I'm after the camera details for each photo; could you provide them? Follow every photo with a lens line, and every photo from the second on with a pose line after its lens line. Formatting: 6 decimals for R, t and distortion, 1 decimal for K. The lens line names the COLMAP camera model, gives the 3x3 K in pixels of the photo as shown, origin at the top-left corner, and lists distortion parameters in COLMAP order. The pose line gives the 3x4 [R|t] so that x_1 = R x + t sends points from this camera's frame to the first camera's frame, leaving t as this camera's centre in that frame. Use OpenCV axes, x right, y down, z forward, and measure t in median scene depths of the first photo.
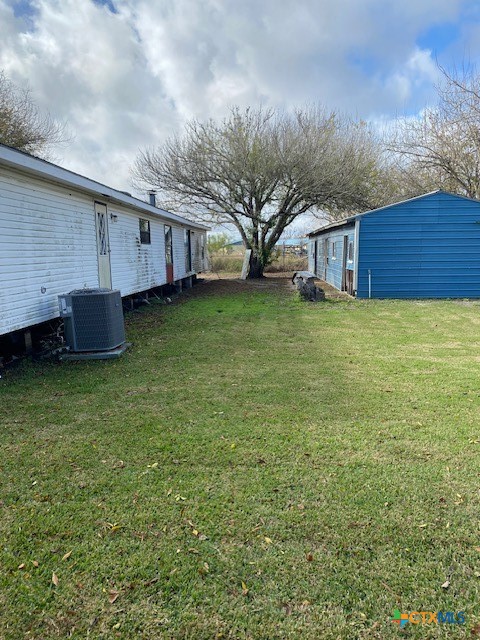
lens RADIAL K [[506.7, 0, 237.5], [0, 506.7, 323.0], [0, 0, 1]] dist [0.023353, 0.001931]
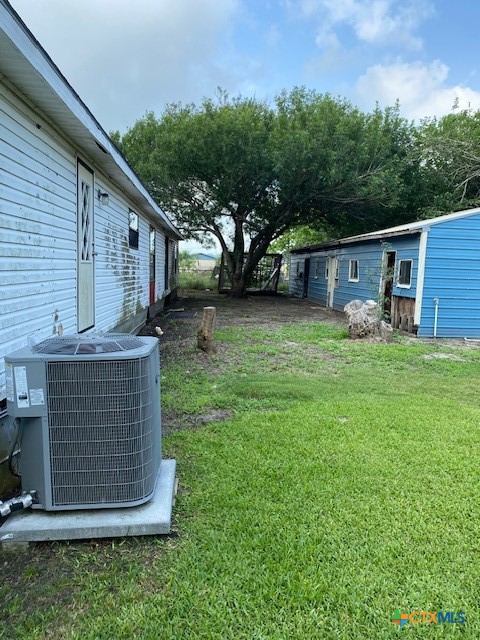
lens RADIAL K [[506.7, 0, 243.9], [0, 506.7, 318.3], [0, 0, 1]] dist [0.023353, 0.001931]
pose [[0.990753, 0.032699, 0.131681, -0.156423], [-0.027241, 0.998702, -0.043039, -0.049364], [-0.132917, 0.039053, 0.990357, 0.410633]]
